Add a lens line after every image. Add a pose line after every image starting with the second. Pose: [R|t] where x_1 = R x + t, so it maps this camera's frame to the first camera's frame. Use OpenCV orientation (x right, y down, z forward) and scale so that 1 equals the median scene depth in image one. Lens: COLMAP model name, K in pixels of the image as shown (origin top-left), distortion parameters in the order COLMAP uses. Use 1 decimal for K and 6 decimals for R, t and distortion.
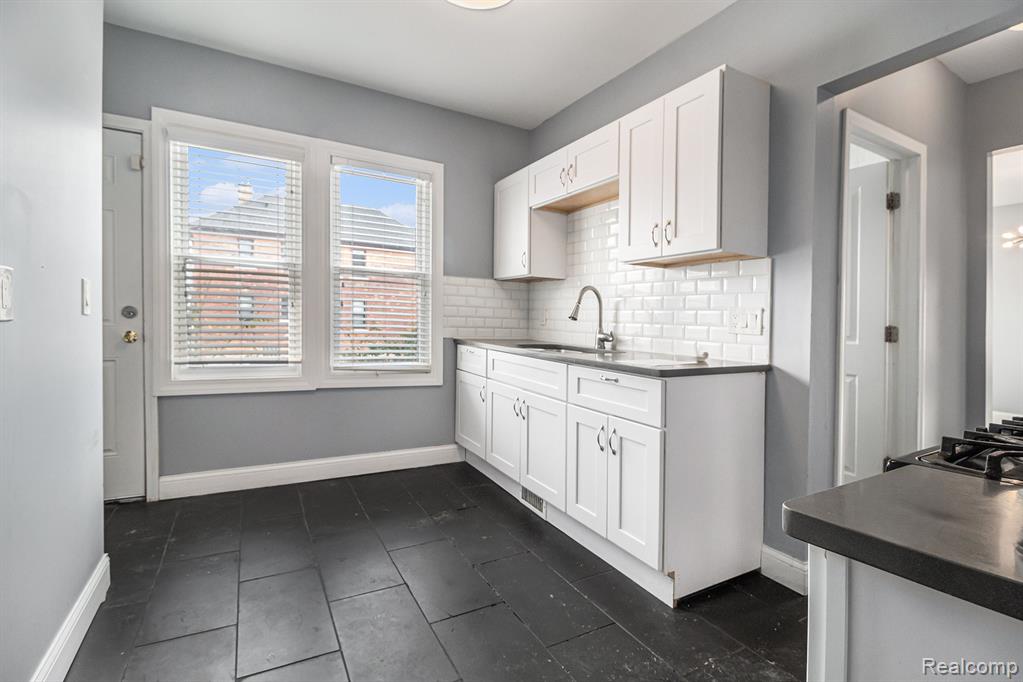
lens RADIAL K [[473.3, 0, 511.5], [0, 473.3, 341.0], [0, 0, 1]] dist [-0.000431, -0.000027]
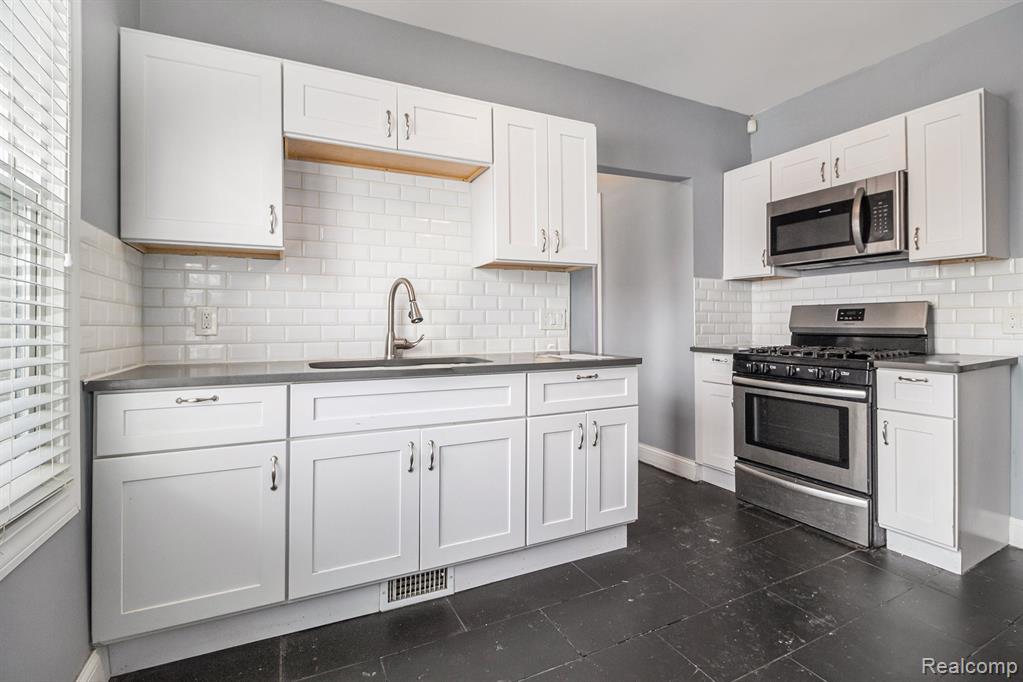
lens RADIAL K [[473.1, 0, 519.2], [0, 473.1, 328.1], [0, 0, 1]] dist [-0.000461, -0.021112]
pose [[0.040852, -0.036433, 0.998501, -0.653361], [0.056965, 0.997794, 0.034077, -0.054883], [-0.997540, 0.055487, 0.042838, 0.853999]]
